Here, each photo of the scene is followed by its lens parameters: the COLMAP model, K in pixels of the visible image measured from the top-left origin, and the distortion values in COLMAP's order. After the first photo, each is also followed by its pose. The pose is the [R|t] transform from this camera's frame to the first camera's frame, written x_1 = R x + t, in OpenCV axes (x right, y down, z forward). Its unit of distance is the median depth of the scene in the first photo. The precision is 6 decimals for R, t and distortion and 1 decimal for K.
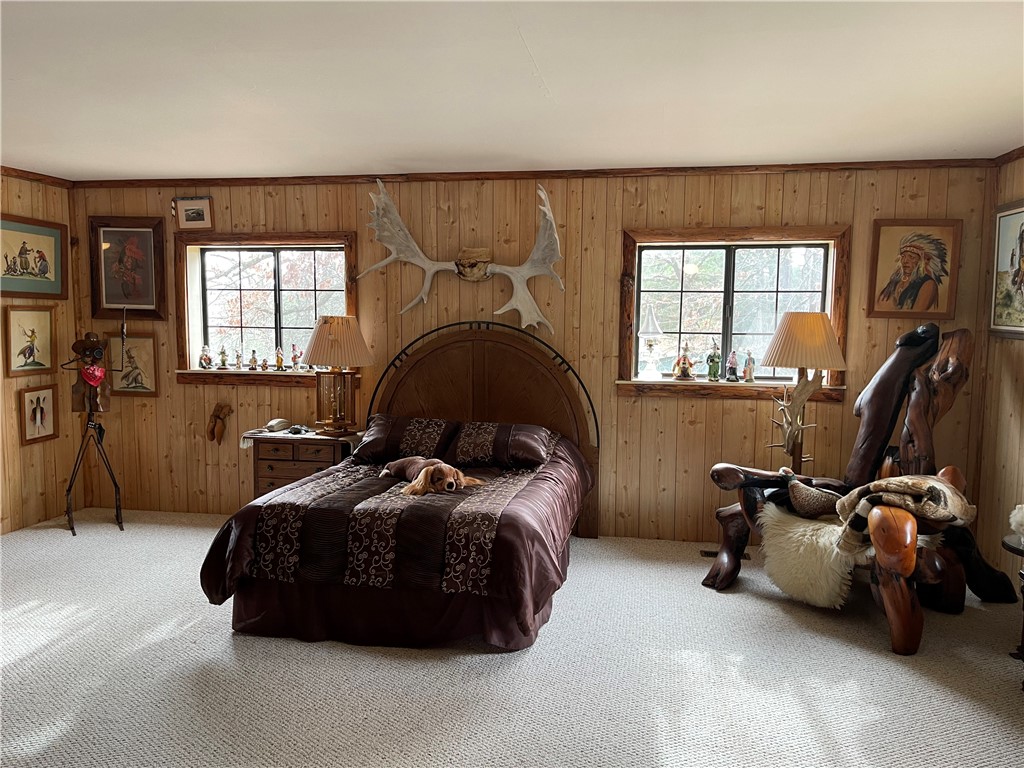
lens RADIAL K [[773.6, 0, 510.0], [0, 773.6, 392.8], [0, 0, 1]] dist [0.064369, -0.075495]
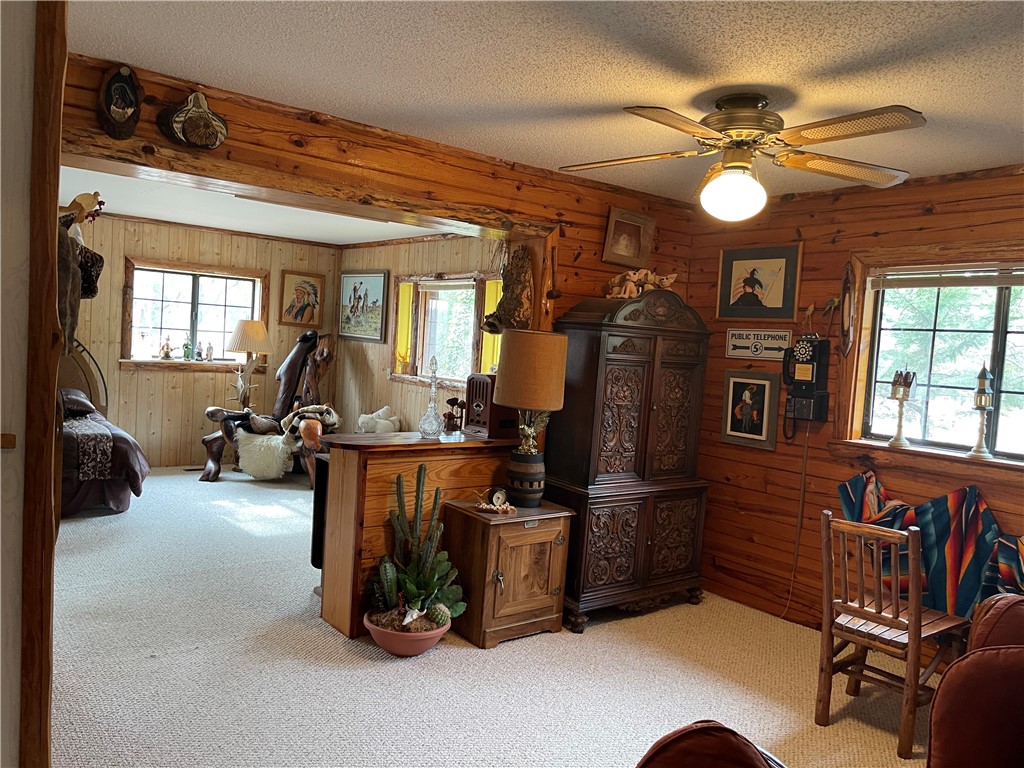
lens RADIAL K [[773.6, 0, 512.1], [0, 773.6, 384.6], [0, 0, 1]] dist [0.064369, -0.075495]
pose [[0.671958, -0.008639, 0.740539, -0.485612], [0.015416, 0.999878, -0.002324, 0.049447], [-0.740429, 0.012978, 0.672010, -0.557339]]
